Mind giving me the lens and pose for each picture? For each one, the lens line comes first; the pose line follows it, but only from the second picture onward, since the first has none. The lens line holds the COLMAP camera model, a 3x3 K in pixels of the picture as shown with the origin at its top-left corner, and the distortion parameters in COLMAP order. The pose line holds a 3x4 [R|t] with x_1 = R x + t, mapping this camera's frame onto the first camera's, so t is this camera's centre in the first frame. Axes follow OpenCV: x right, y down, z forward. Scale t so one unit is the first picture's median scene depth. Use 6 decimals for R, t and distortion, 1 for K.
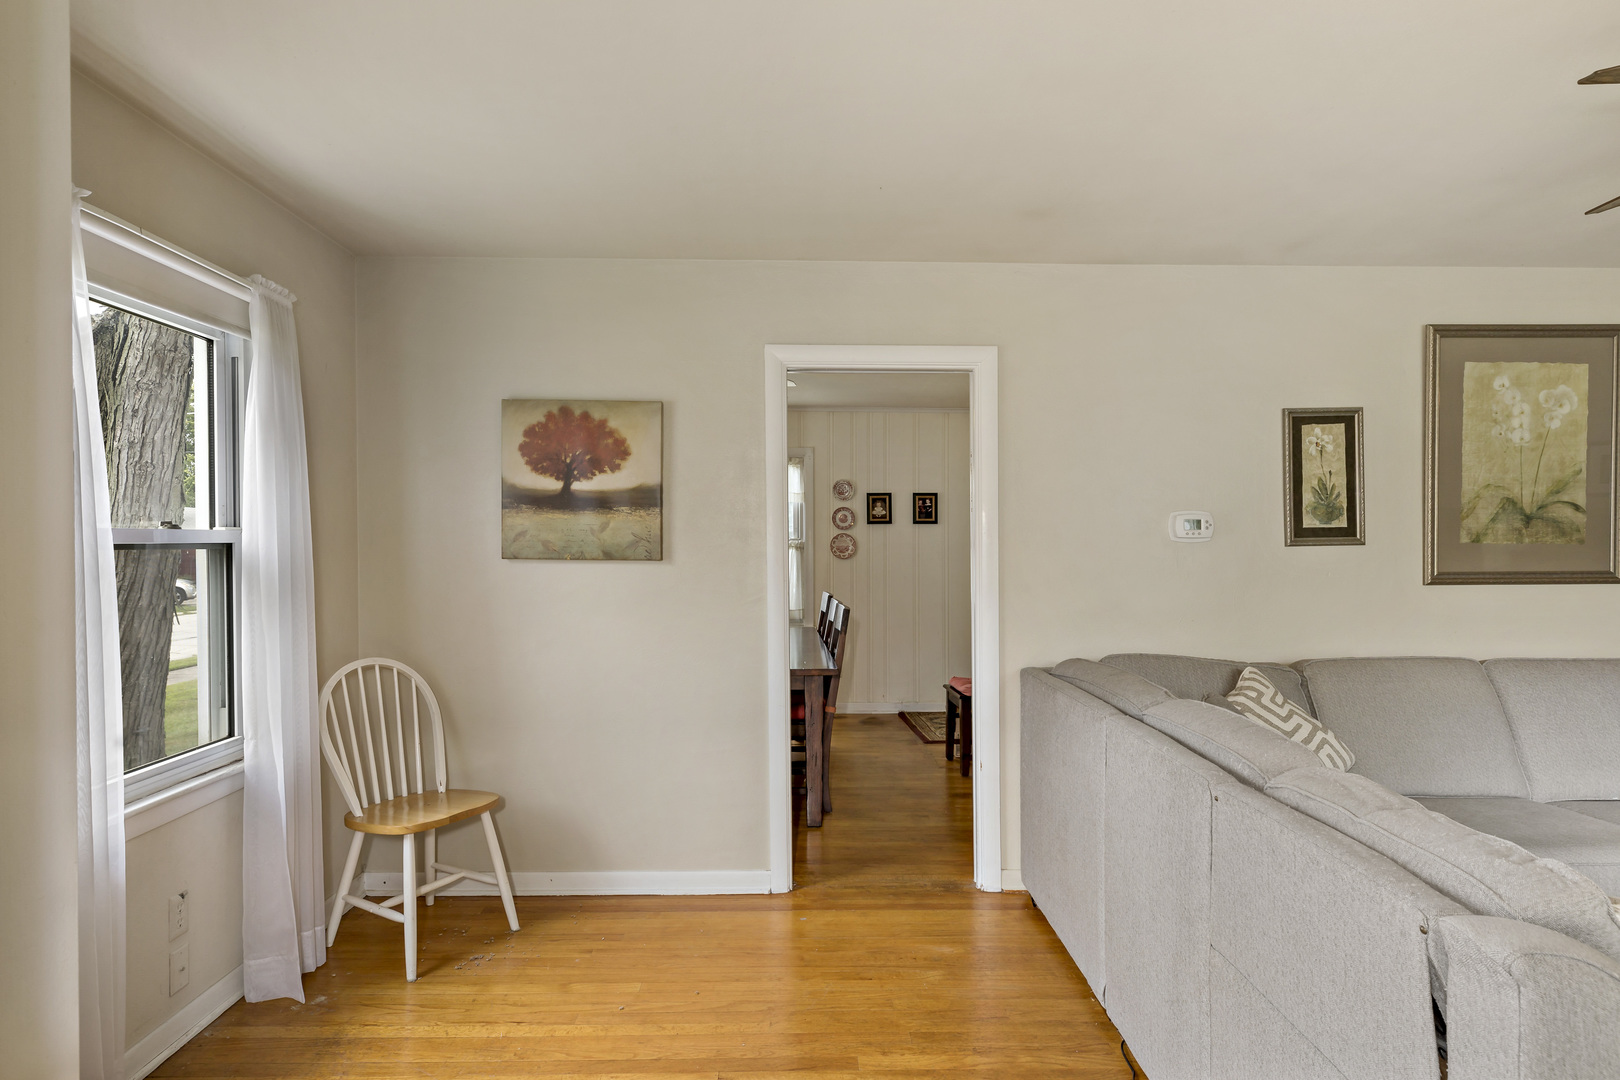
lens RADIAL K [[885.5, 0, 807.8], [0, 885.5, 521.5], [0, 0, 1]] dist [0.002007, 0.000345]
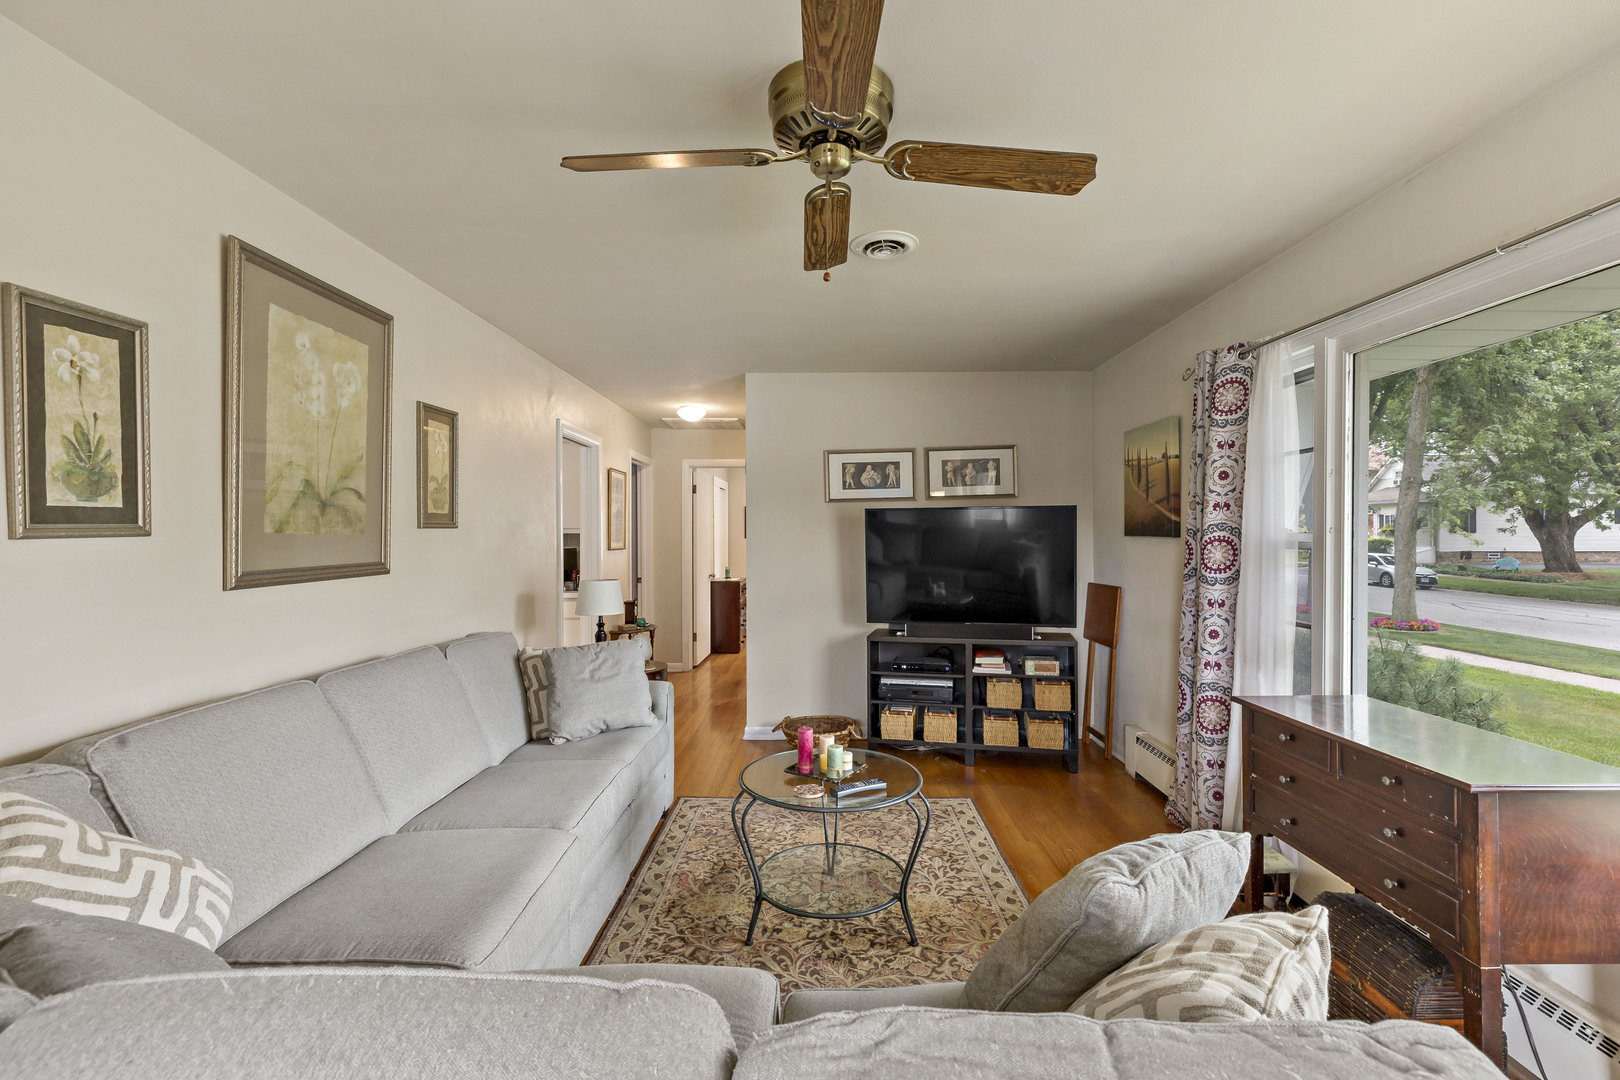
lens RADIAL K [[730.0, 0, 810.0], [0, 730.0, 540.0], [0, 0, 1]] dist [0.007134, -0.000361]
pose [[0.039255, -0.009089, 0.999188, 0.109424], [-0.021470, 0.999720, 0.009938, 0.013575], [-0.998999, -0.021843, 0.039048, 0.493628]]
